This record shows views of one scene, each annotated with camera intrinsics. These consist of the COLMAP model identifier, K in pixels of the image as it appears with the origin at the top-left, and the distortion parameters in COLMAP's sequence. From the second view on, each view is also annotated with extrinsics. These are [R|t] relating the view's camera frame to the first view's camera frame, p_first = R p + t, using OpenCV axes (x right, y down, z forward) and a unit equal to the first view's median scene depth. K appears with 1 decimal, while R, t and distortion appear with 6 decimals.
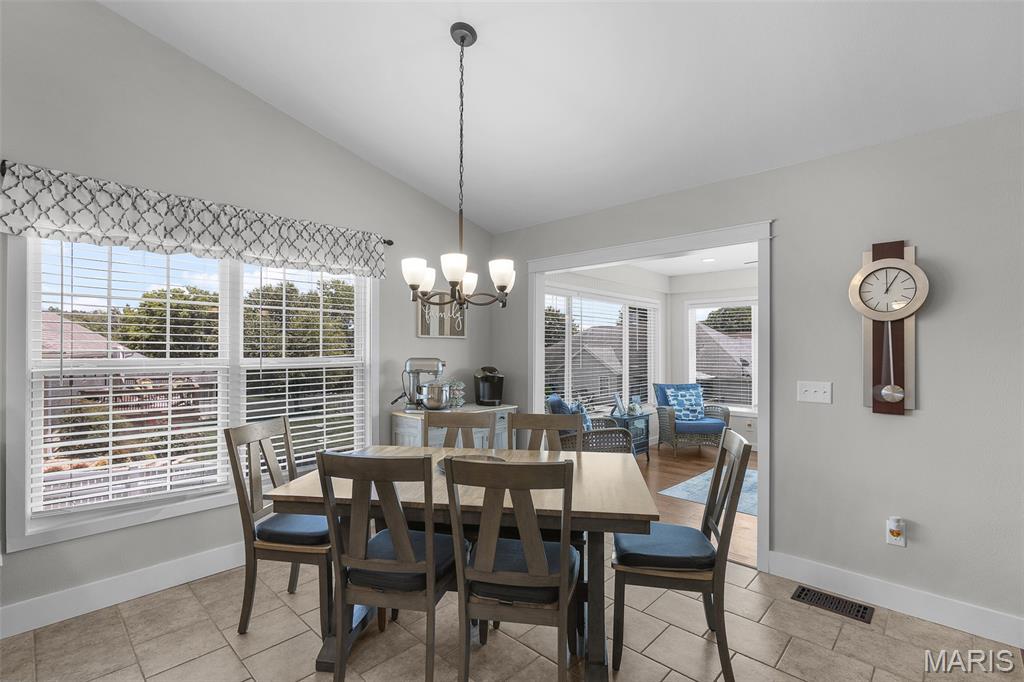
lens RADIAL K [[465.9, 0, 514.2], [0, 465.9, 349.3], [0, 0, 1]] dist [-0.009392, 0.006000]
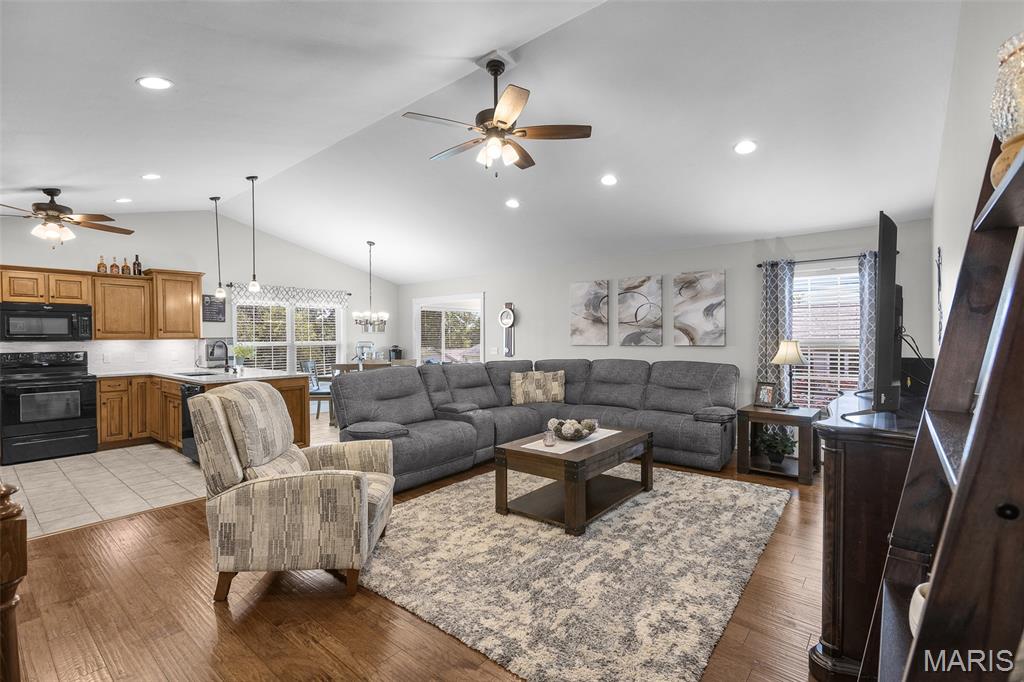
lens RADIAL K [[465.9, 0, 520.2], [0, 465.9, 339.5], [0, 0, 1]] dist [-0.009392, 0.006000]
pose [[0.997381, -0.008848, 0.071781, 0.505242], [0.008442, 0.999947, 0.005953, 0.000944], [-0.071830, -0.005331, 0.997403, -1.706077]]
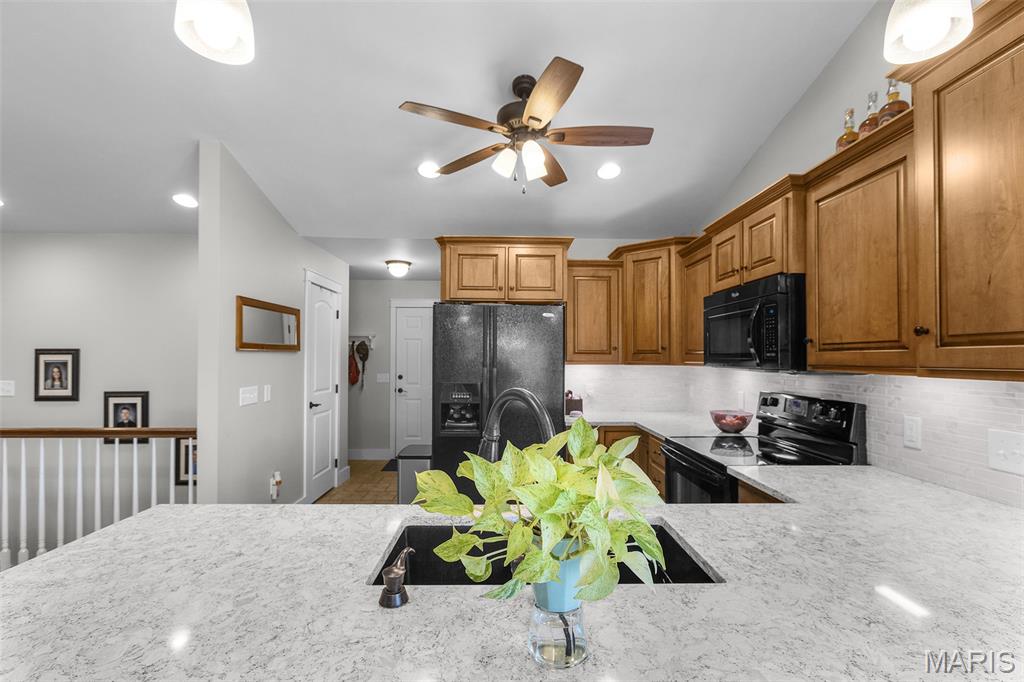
lens RADIAL K [[465.9, 0, 509.7], [0, 465.9, 349.5], [0, 0, 1]] dist [-0.009392, 0.006000]
pose [[-0.715620, -0.013607, -0.698357, -0.303946], [-0.005200, 0.999886, -0.014153, -0.017224], [0.698471, -0.006497, -0.715609, 0.414440]]
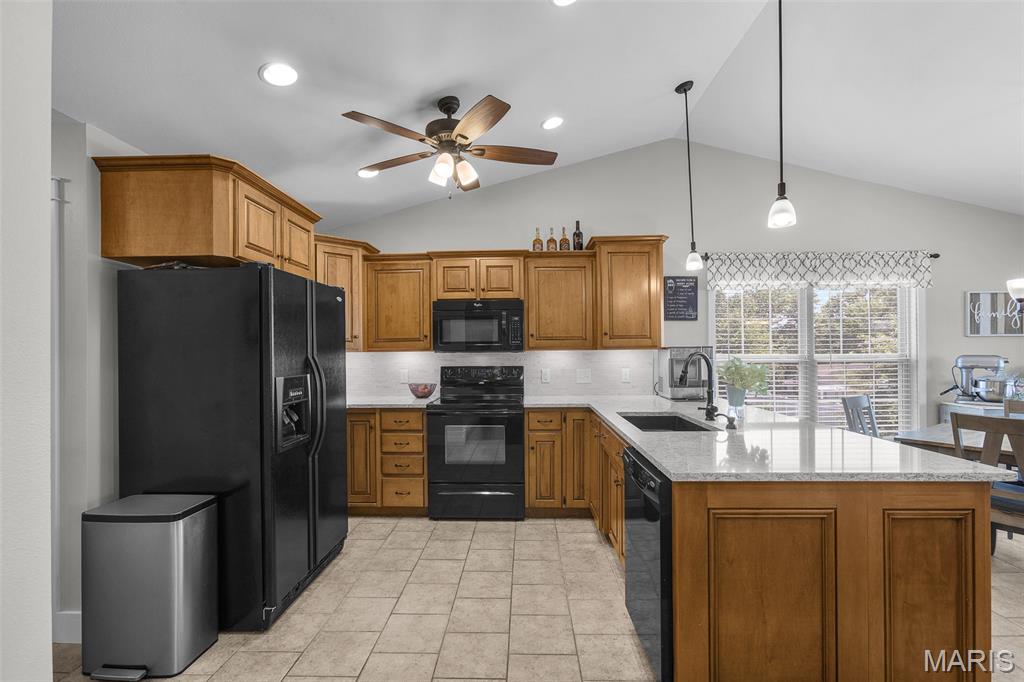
lens RADIAL K [[465.9, 0, 511.2], [0, 465.9, 347.9], [0, 0, 1]] dist [-0.009392, 0.006000]
pose [[0.667931, -0.009019, -0.744168, -0.129618], [0.006363, 0.999959, -0.006408, 0.001720], [0.744196, -0.000455, 0.667962, -0.633055]]
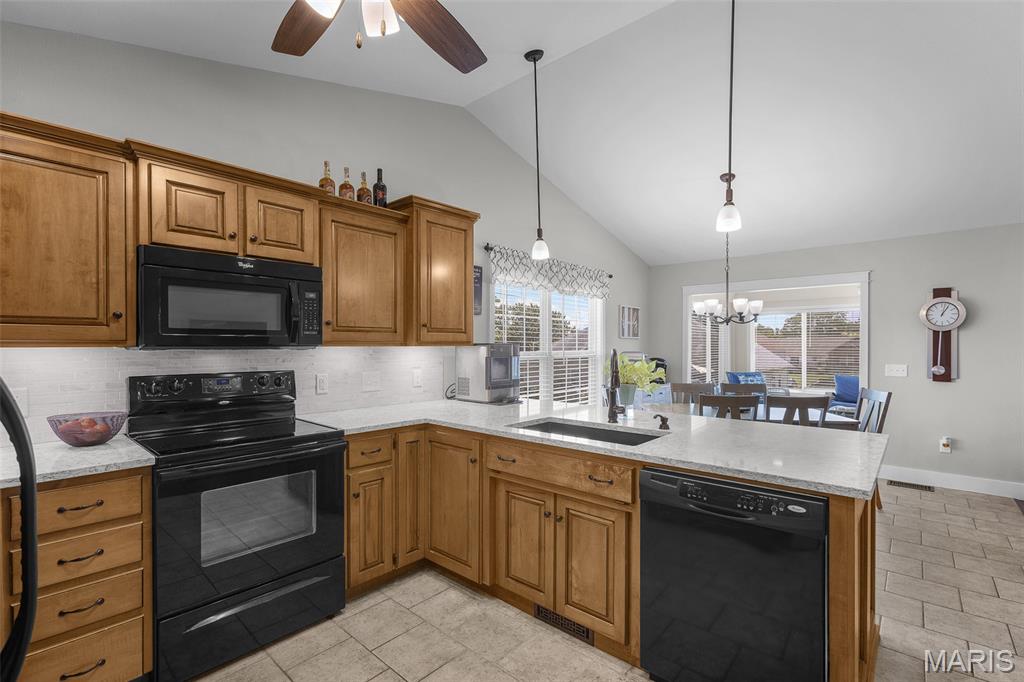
lens RADIAL K [[465.9, 0, 511.7], [0, 465.9, 346.9], [0, 0, 1]] dist [-0.009392, 0.006000]
pose [[0.999211, 0.001544, 0.039681, -0.735939], [-0.001705, 0.999990, 0.004035, -0.001867], [-0.039674, -0.004099, 0.999204, -0.584407]]
